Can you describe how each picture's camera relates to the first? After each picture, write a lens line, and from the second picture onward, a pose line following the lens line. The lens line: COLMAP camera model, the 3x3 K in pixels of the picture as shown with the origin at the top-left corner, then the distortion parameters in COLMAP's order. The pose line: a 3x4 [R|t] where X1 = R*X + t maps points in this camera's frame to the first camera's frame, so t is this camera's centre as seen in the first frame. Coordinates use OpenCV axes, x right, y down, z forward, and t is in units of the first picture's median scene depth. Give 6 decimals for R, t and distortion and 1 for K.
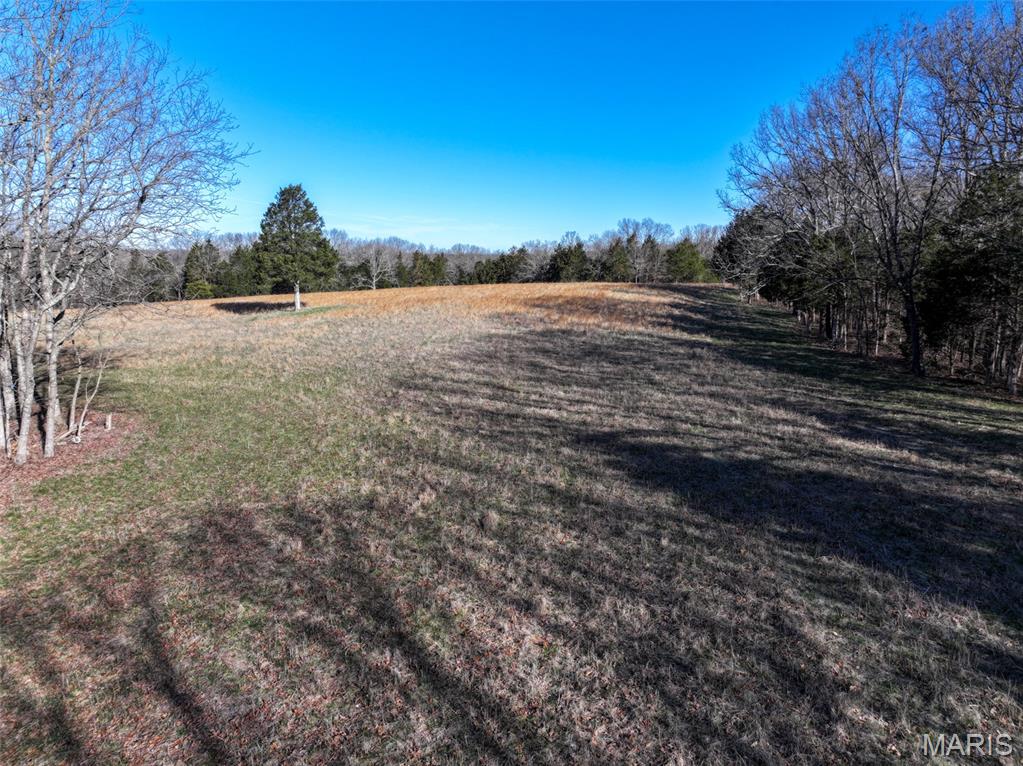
lens RADIAL K [[715.3, 0, 511.5], [0, 715.3, 383.0], [0, 0, 1]] dist [-0.005705, 0.015525]
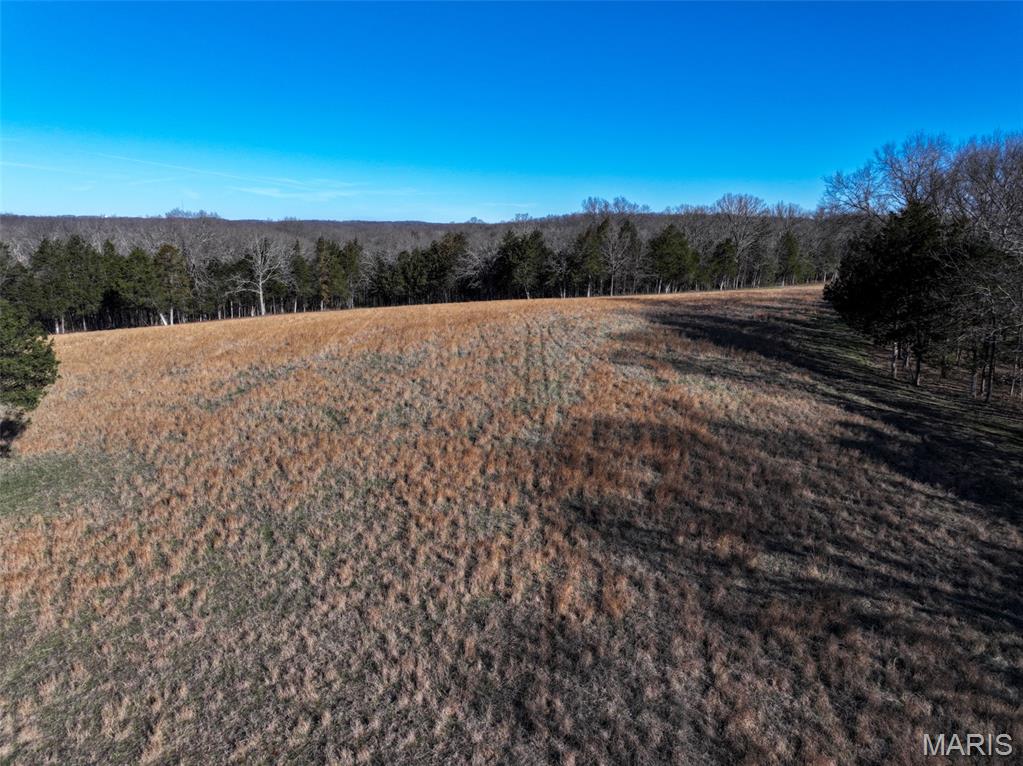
lens RADIAL K [[715.3, 0, 511.5], [0, 715.3, 383.0], [0, 0, 1]] dist [-0.005705, 0.015525]
pose [[0.994127, -0.020691, 0.106227, -0.016772], [0.015601, 0.998700, 0.048527, -0.073557], [-0.107093, -0.046584, 0.993157, 0.246380]]
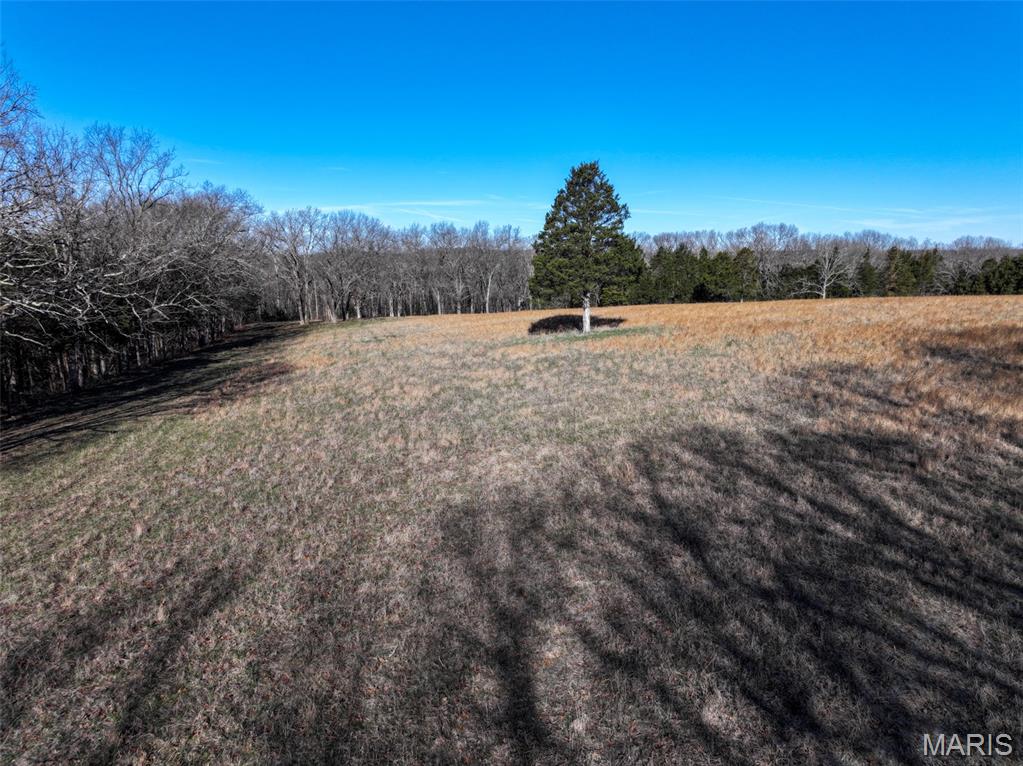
lens RADIAL K [[715.3, 0, 511.5], [0, 715.3, 383.0], [0, 0, 1]] dist [-0.005705, 0.015525]
pose [[0.778034, 0.090807, -0.621625, 0.046289], [-0.091160, 0.995344, 0.031303, -0.026775], [0.621574, 0.032313, 0.782689, 0.152778]]
